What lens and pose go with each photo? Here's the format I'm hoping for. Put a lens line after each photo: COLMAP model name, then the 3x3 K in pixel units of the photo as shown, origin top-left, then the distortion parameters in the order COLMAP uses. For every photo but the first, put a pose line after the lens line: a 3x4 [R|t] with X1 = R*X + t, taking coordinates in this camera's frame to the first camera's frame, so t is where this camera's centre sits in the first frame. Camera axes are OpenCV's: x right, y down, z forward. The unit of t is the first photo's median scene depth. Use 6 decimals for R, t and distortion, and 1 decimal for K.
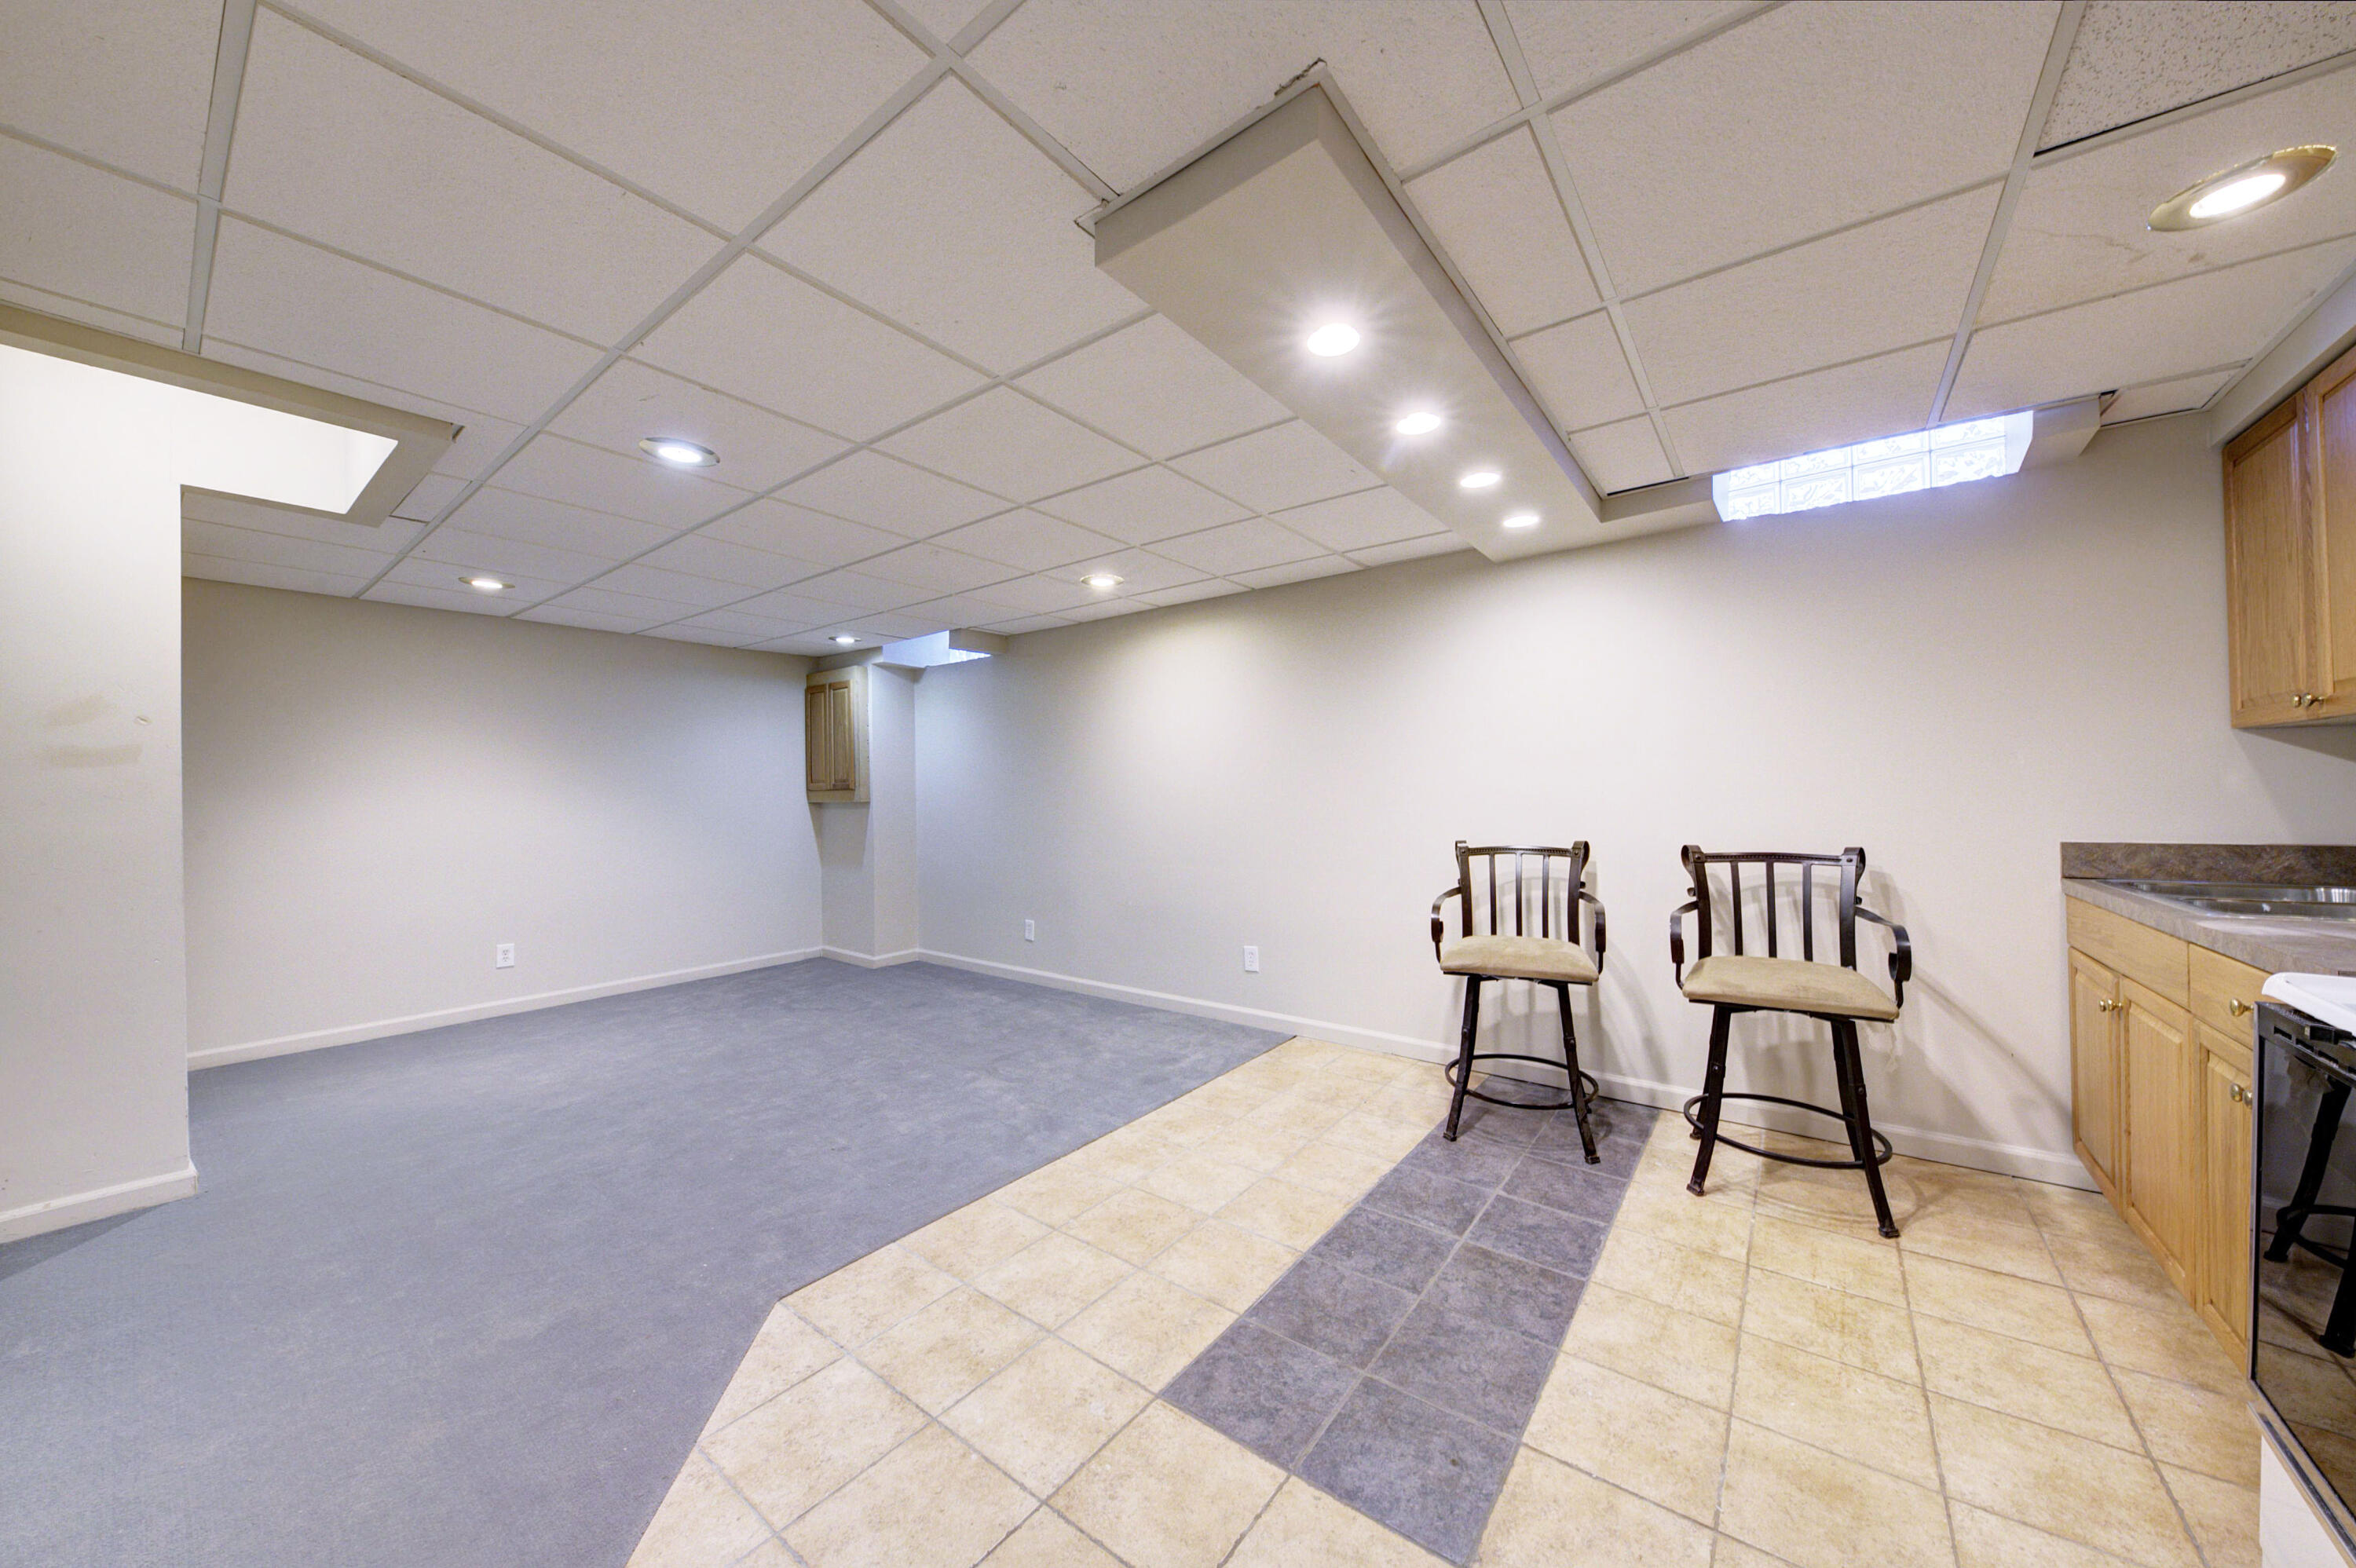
lens RADIAL K [[805.8, 0, 1179.9], [0, 805.8, 792.1], [0, 0, 1]] dist [0.010633, -0.007887]
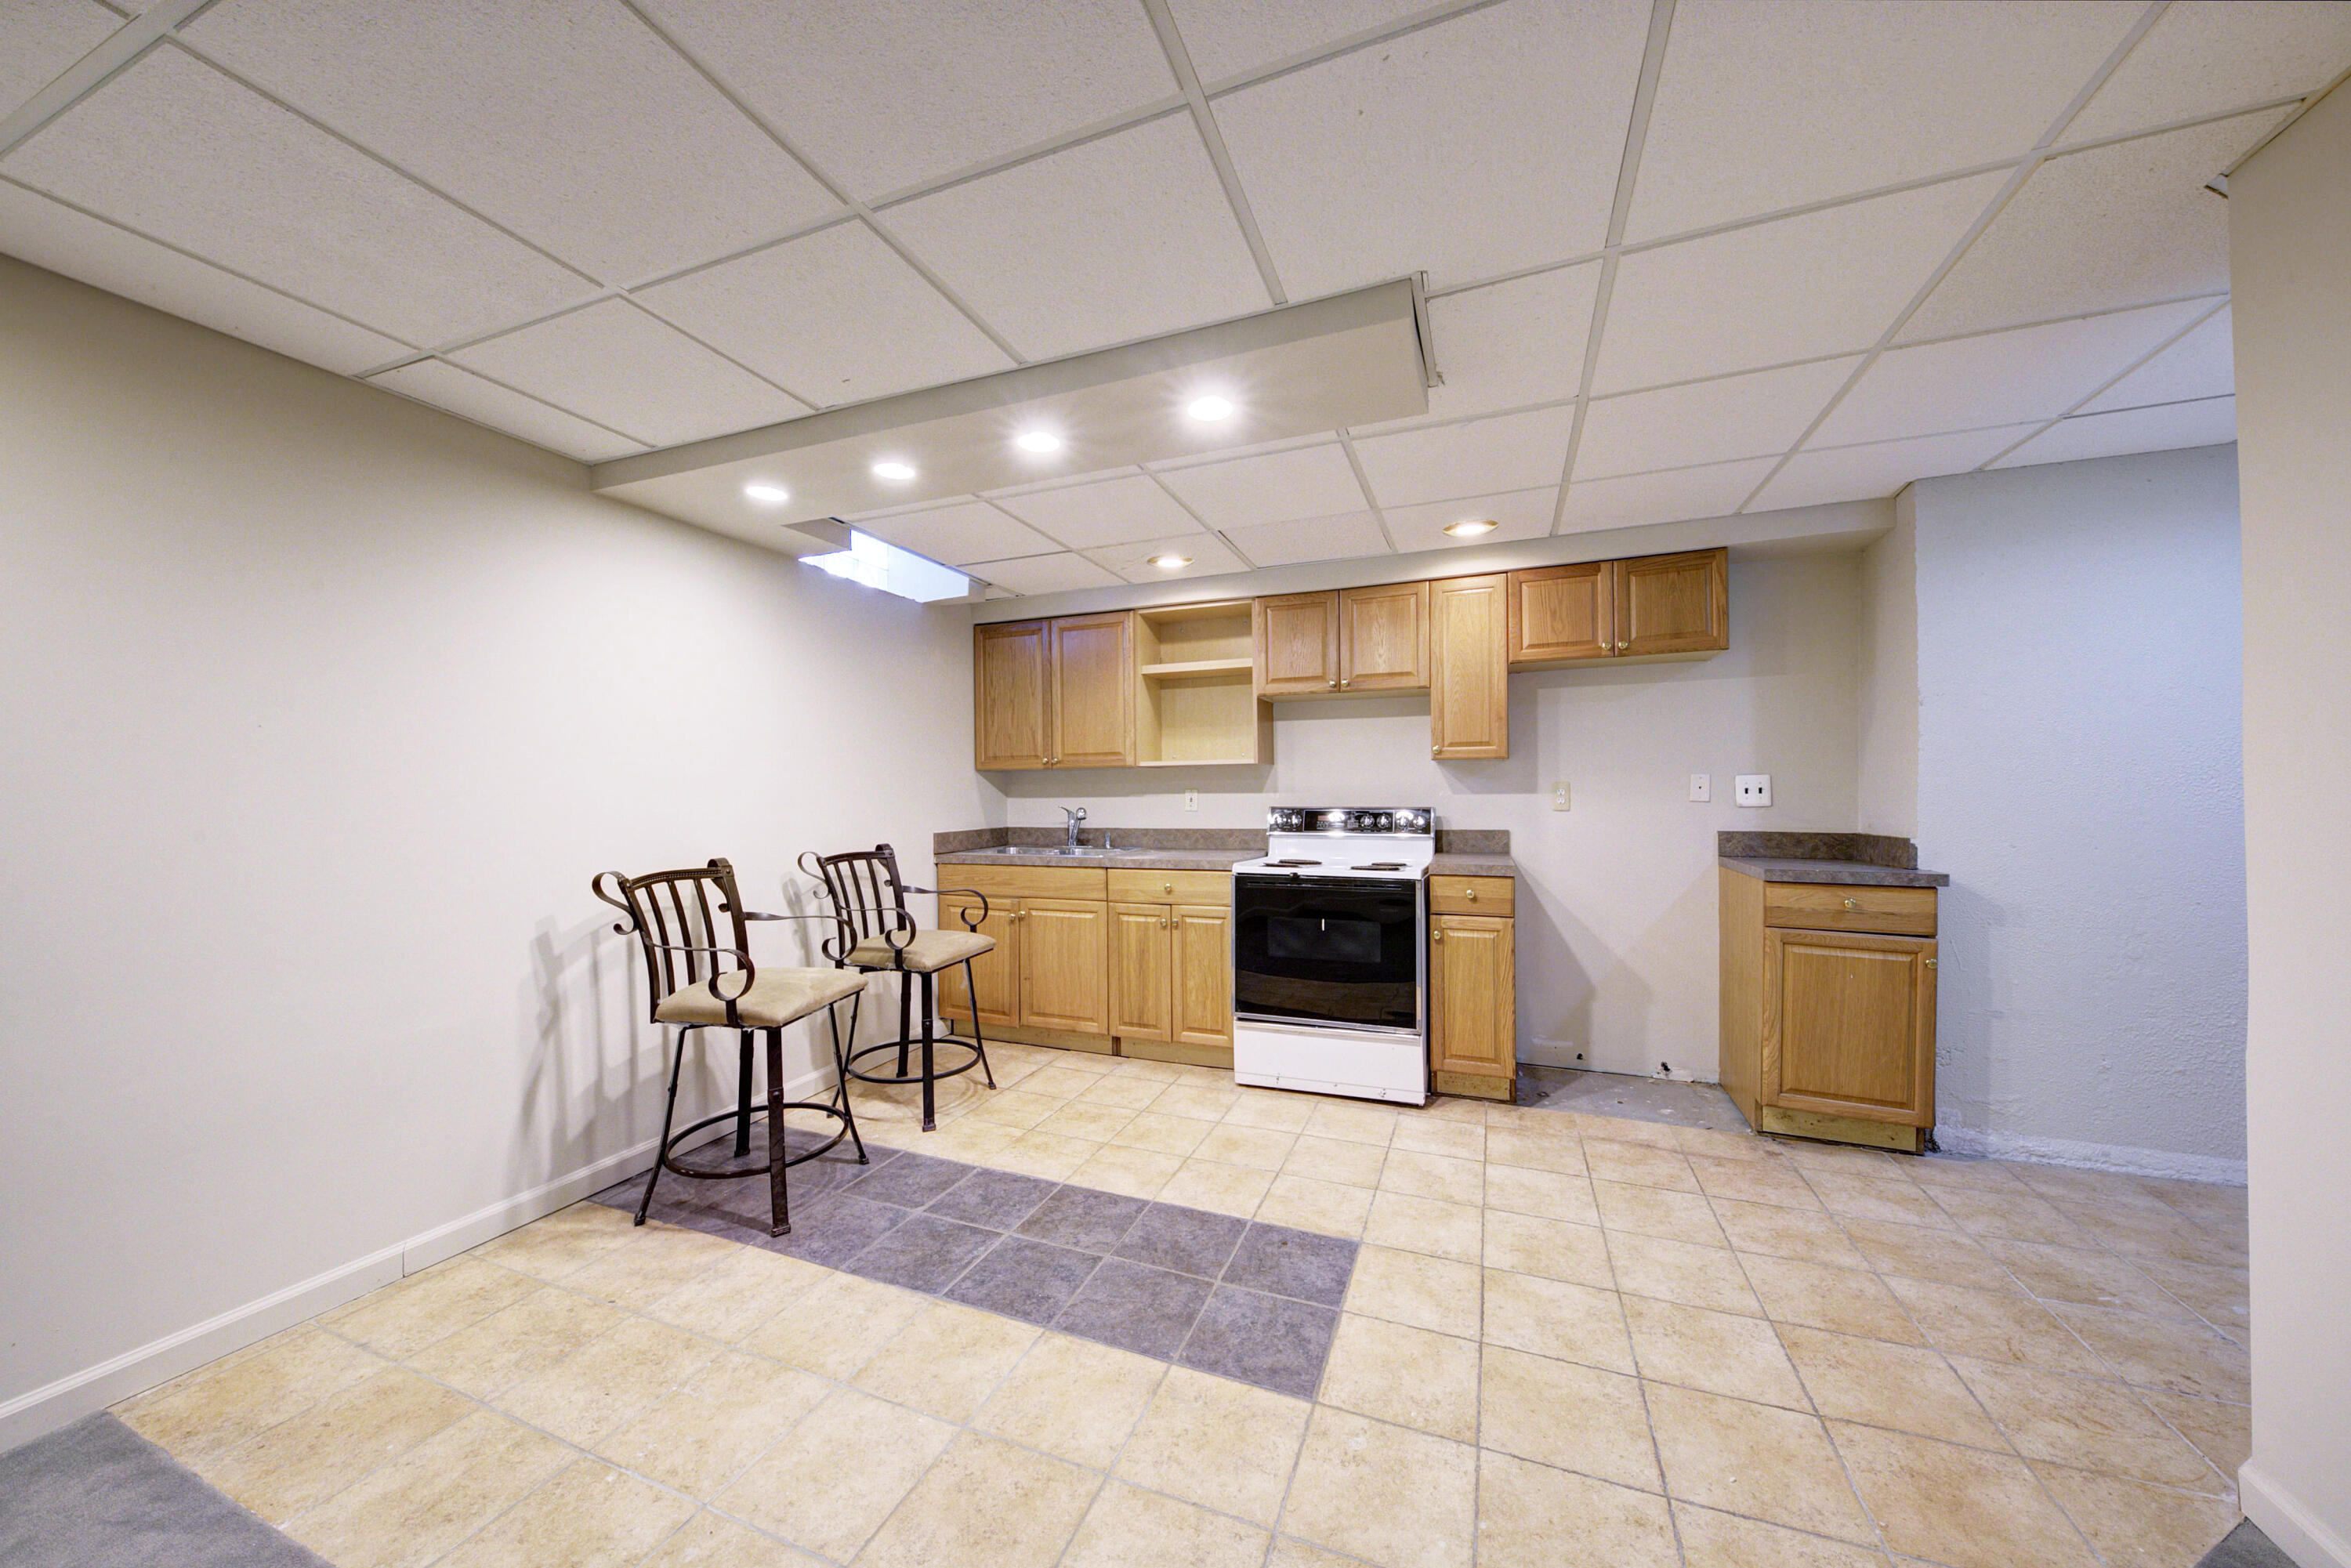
lens RADIAL K [[804.1, 0, 1177.4], [0, 804.1, 792.1], [0, 0, 1]] dist [0.010633, -0.007887]
pose [[-0.276776, 0.016087, 0.960800, -0.743668], [0.012140, 0.999839, -0.013243, 0.006217], [-0.960858, 0.007999, -0.276926, 1.124332]]
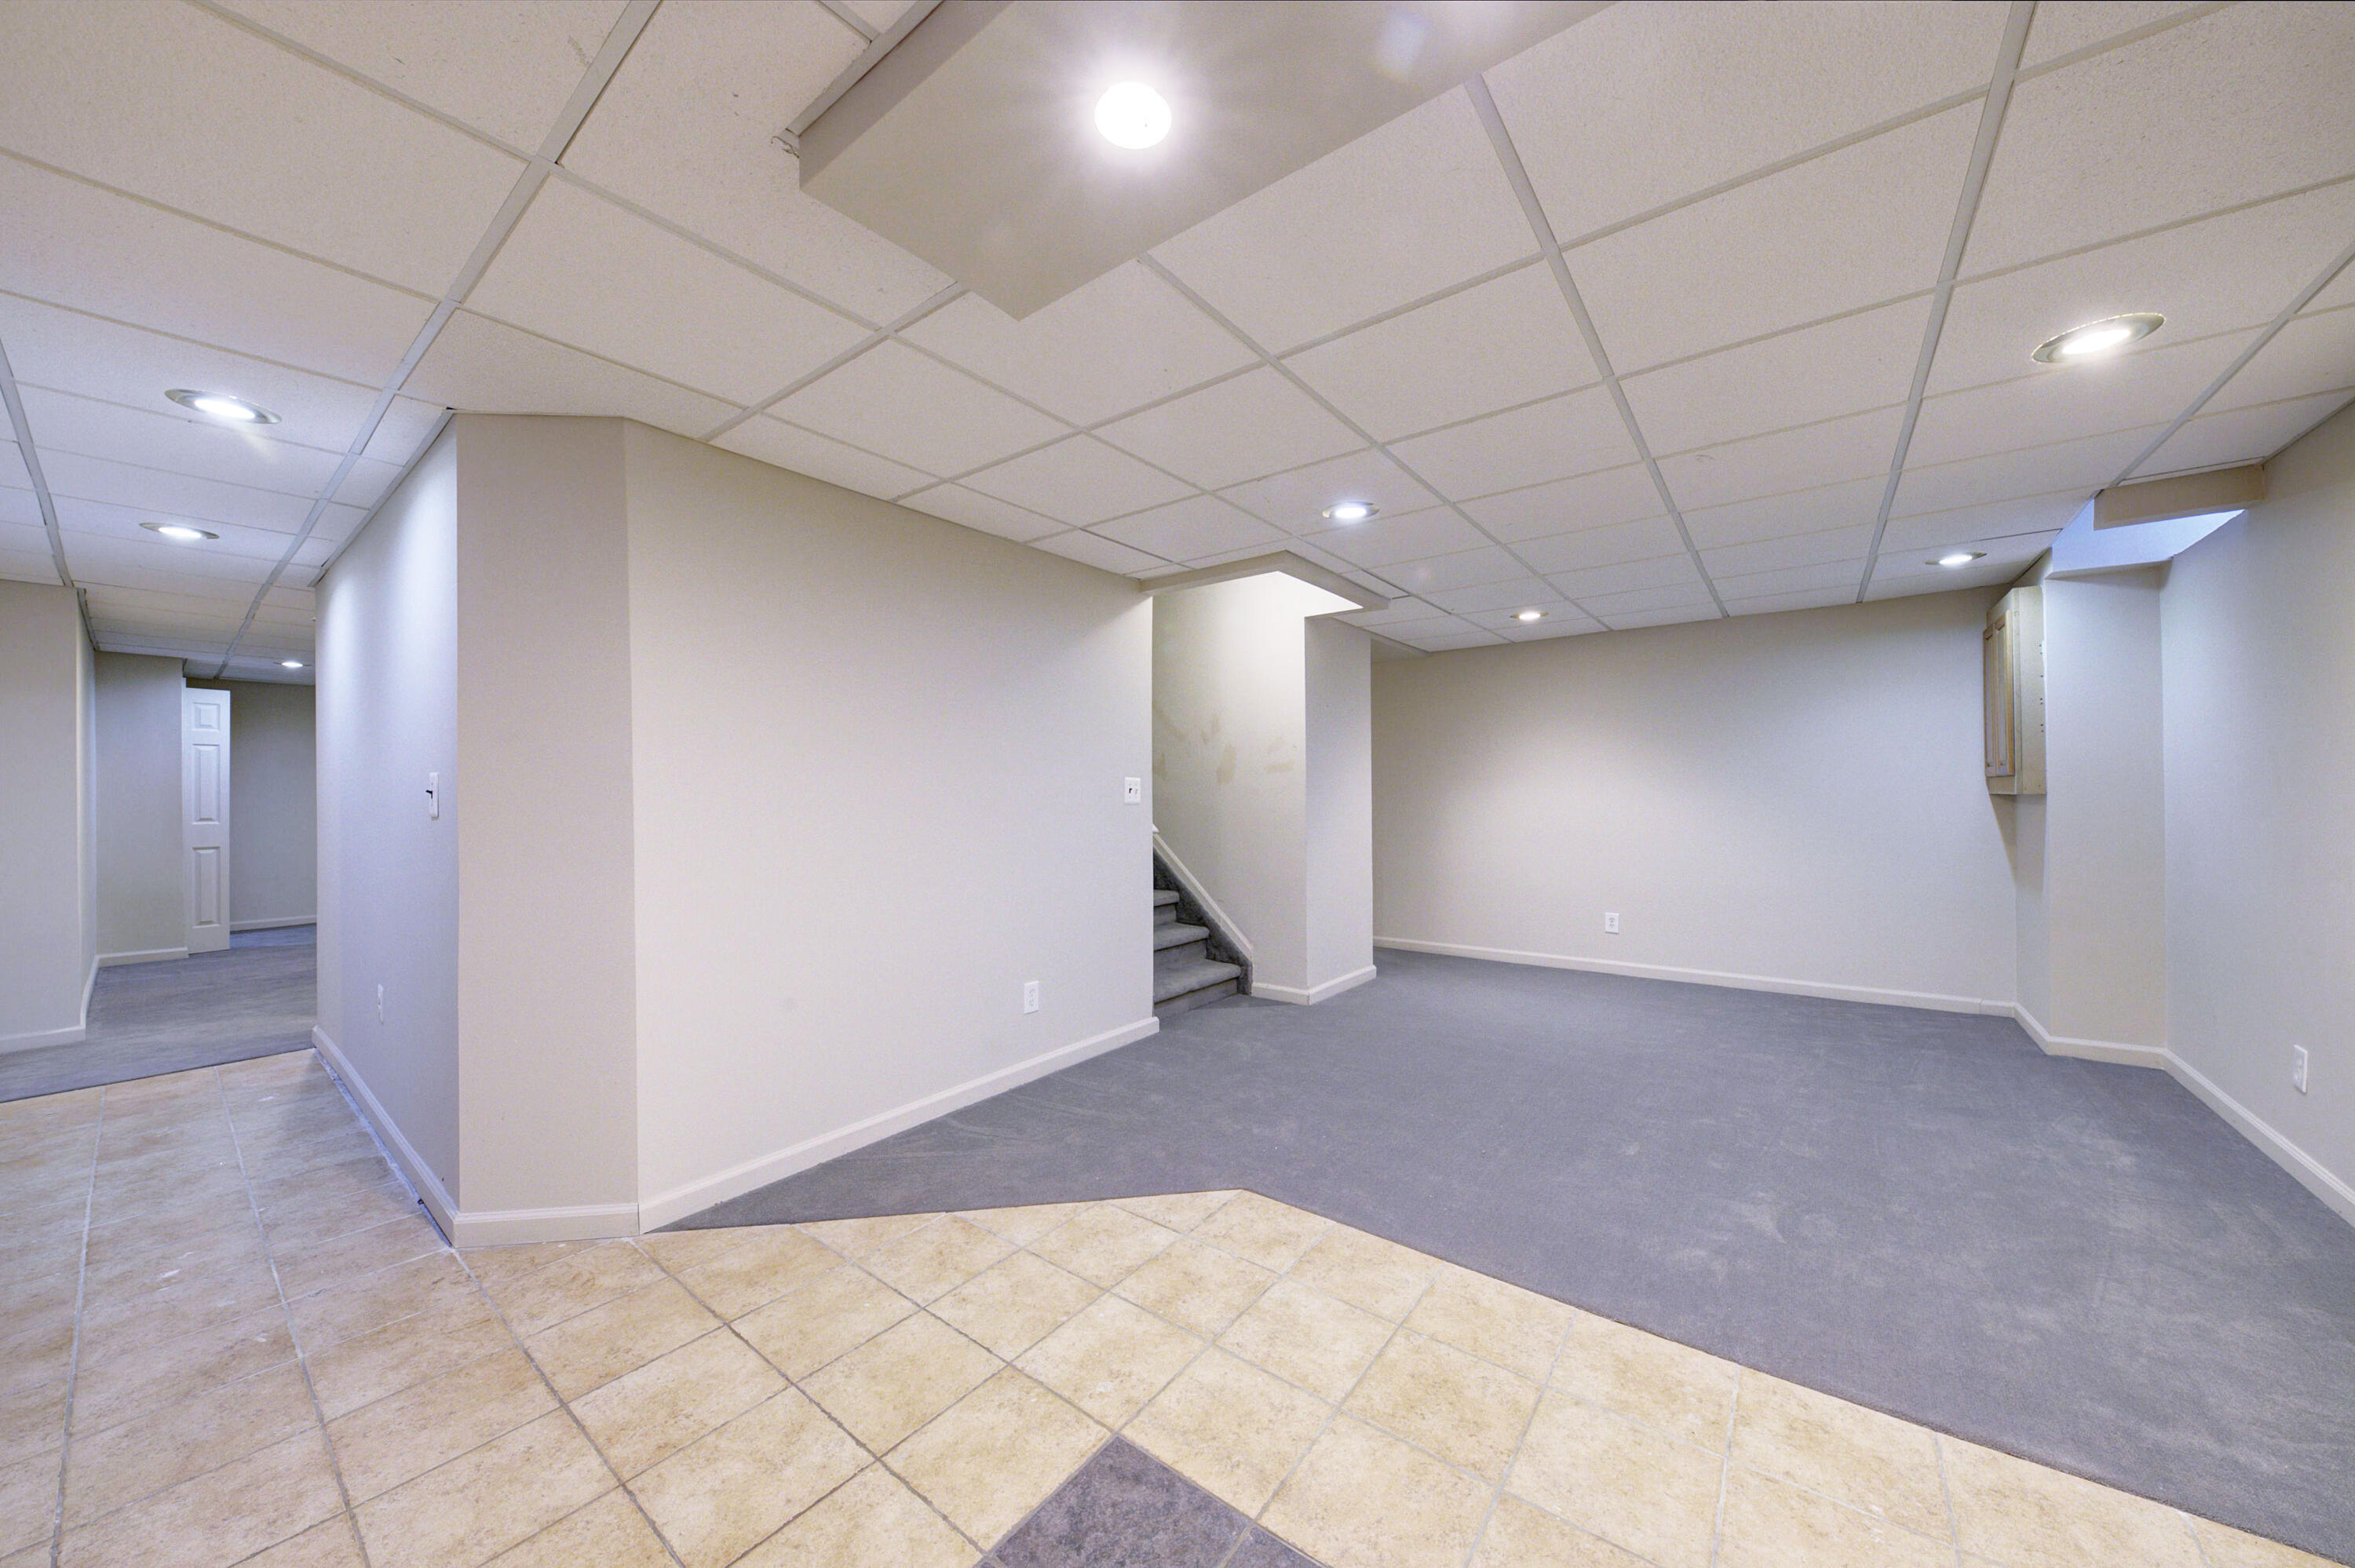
lens RADIAL K [[805.4, 0, 1179.4], [0, 805.4, 792.1], [0, 0, 1]] dist [0.010633, -0.007887]
pose [[-0.001585, 0.011606, -0.999931, 0.709321], [0.007542, 0.999904, 0.011594, -0.006741], [0.999970, -0.007523, -0.001672, 0.849174]]
